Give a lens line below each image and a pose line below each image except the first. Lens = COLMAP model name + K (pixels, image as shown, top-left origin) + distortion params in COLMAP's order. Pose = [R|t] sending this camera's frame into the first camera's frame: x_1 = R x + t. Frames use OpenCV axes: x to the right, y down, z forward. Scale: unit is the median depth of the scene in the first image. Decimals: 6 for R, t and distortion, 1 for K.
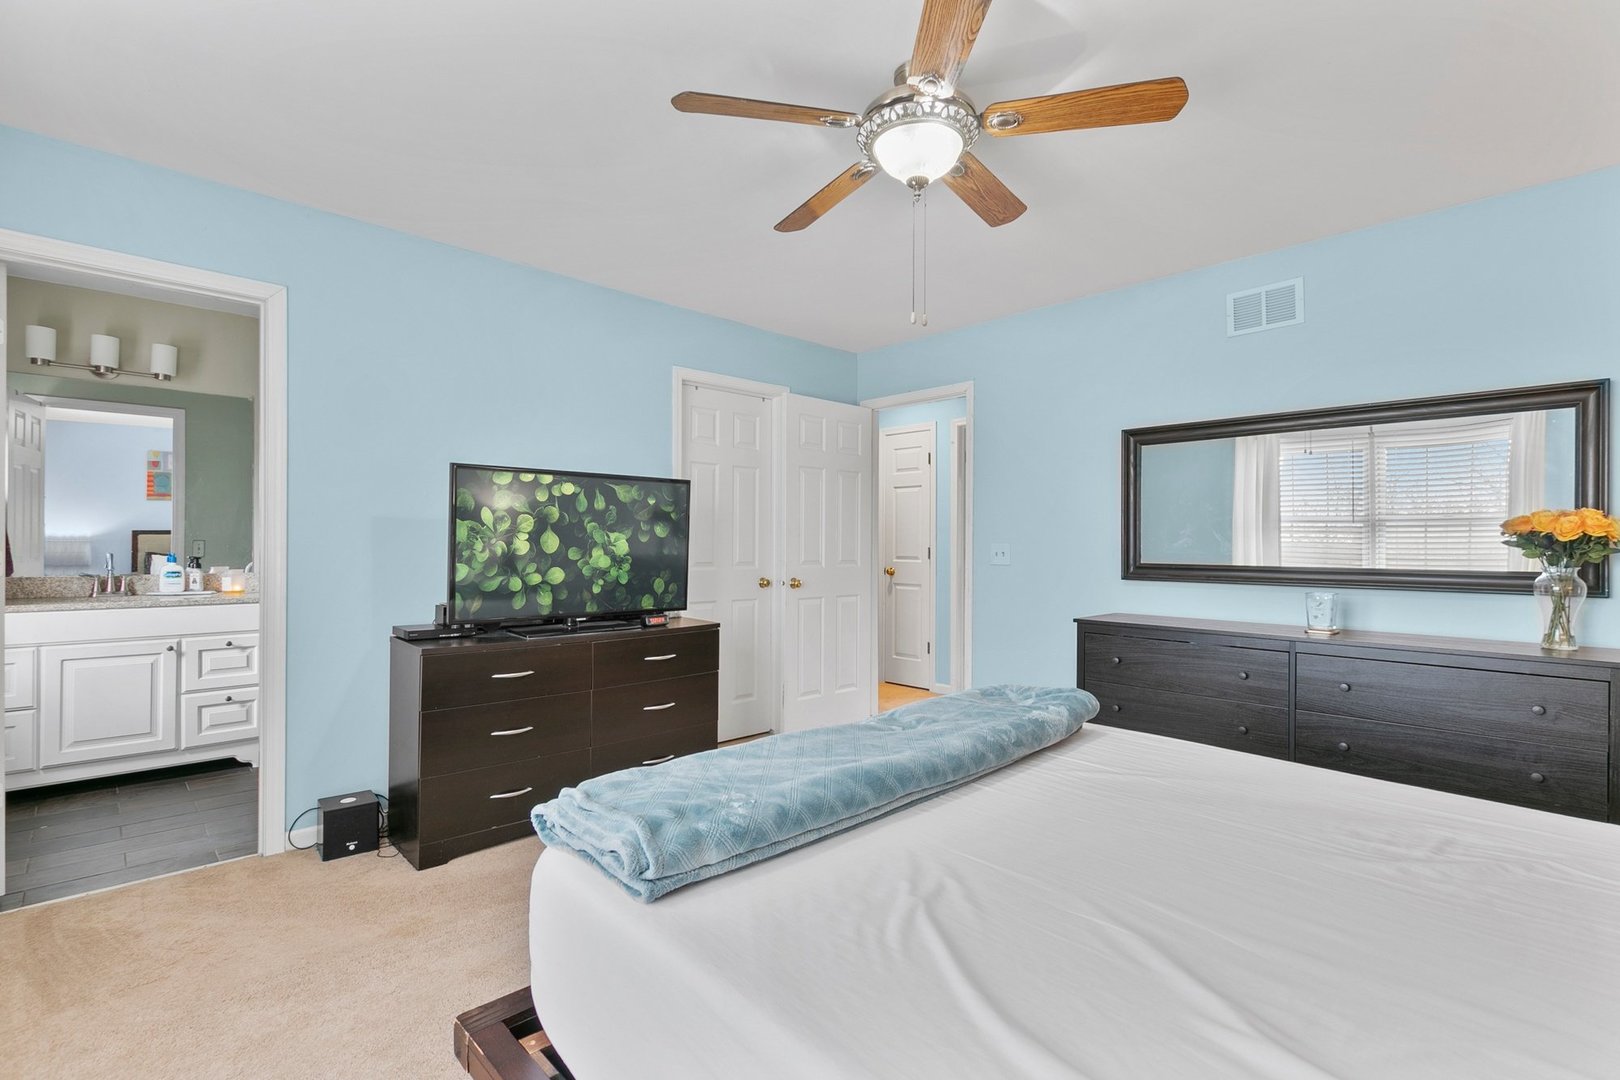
lens RADIAL K [[745.8, 0, 808.0], [0, 745.8, 533.9], [0, 0, 1]] dist [-0.000065, -0.000089]
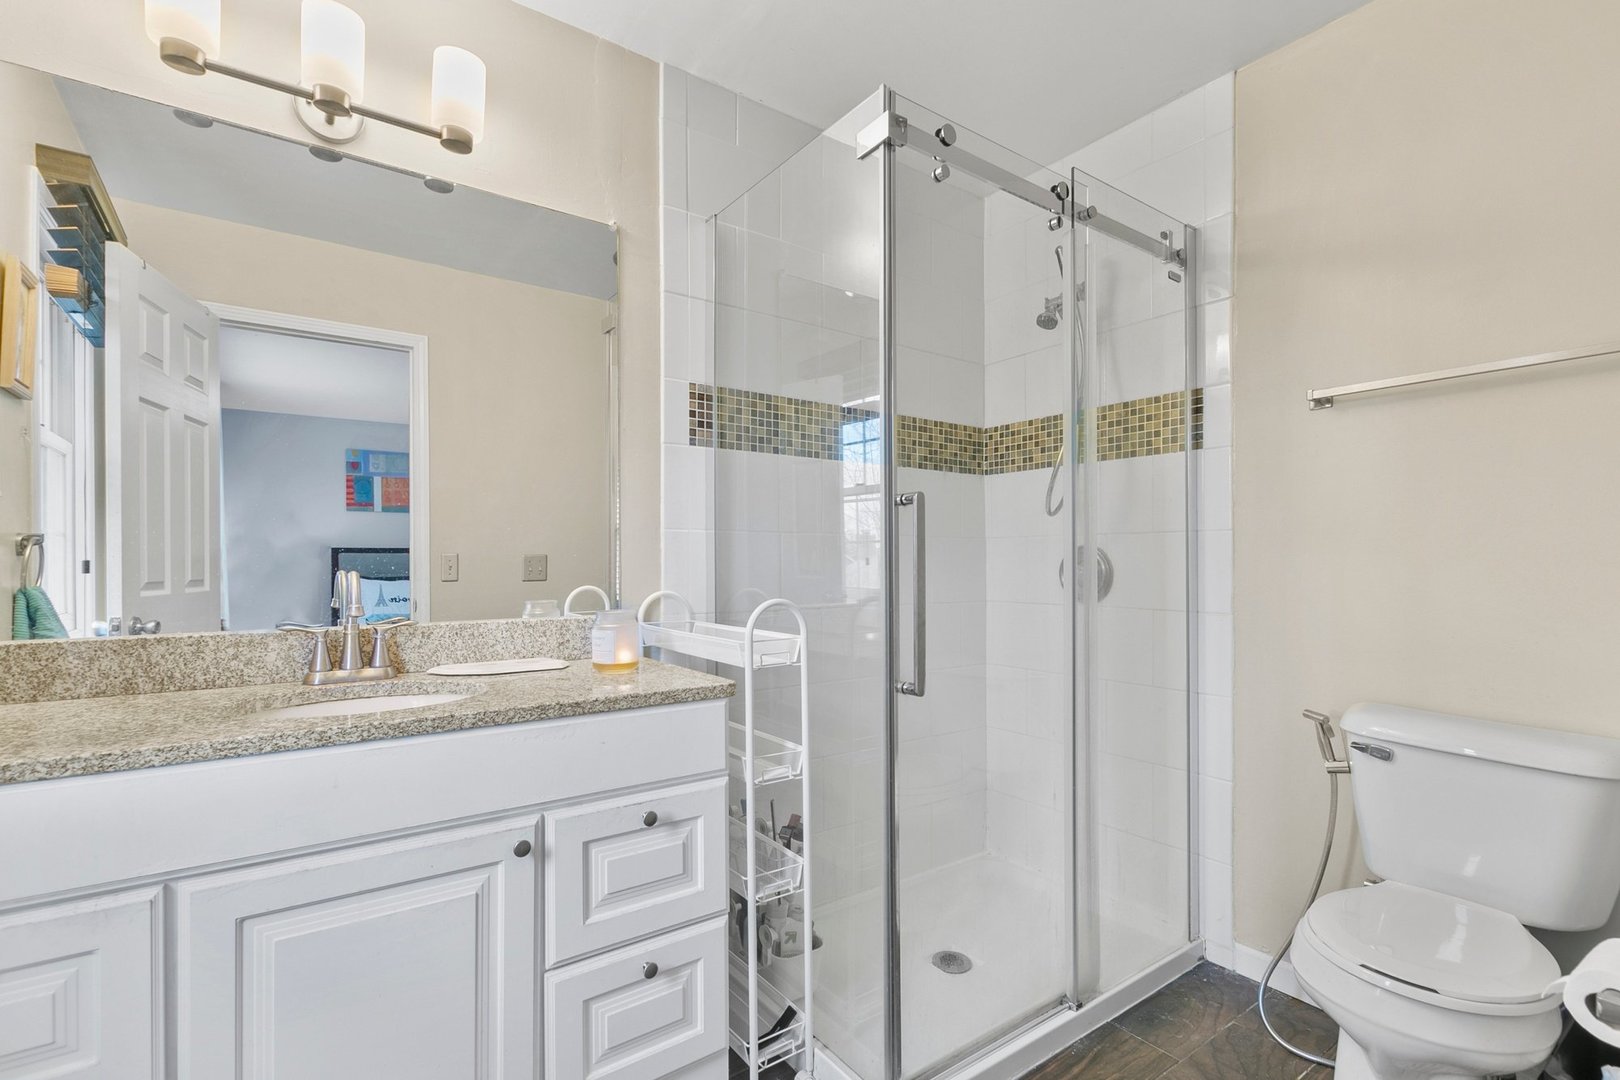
lens RADIAL K [[745.8, 0, 813.0], [0, 745.8, 555.5], [0, 0, 1]] dist [-0.000065, -0.000089]
pose [[0.989574, -0.010683, -0.143629, -0.652348], [0.010562, 0.999943, -0.001609, 0.021088], [0.143638, 0.000075, 0.989630, 0.660223]]
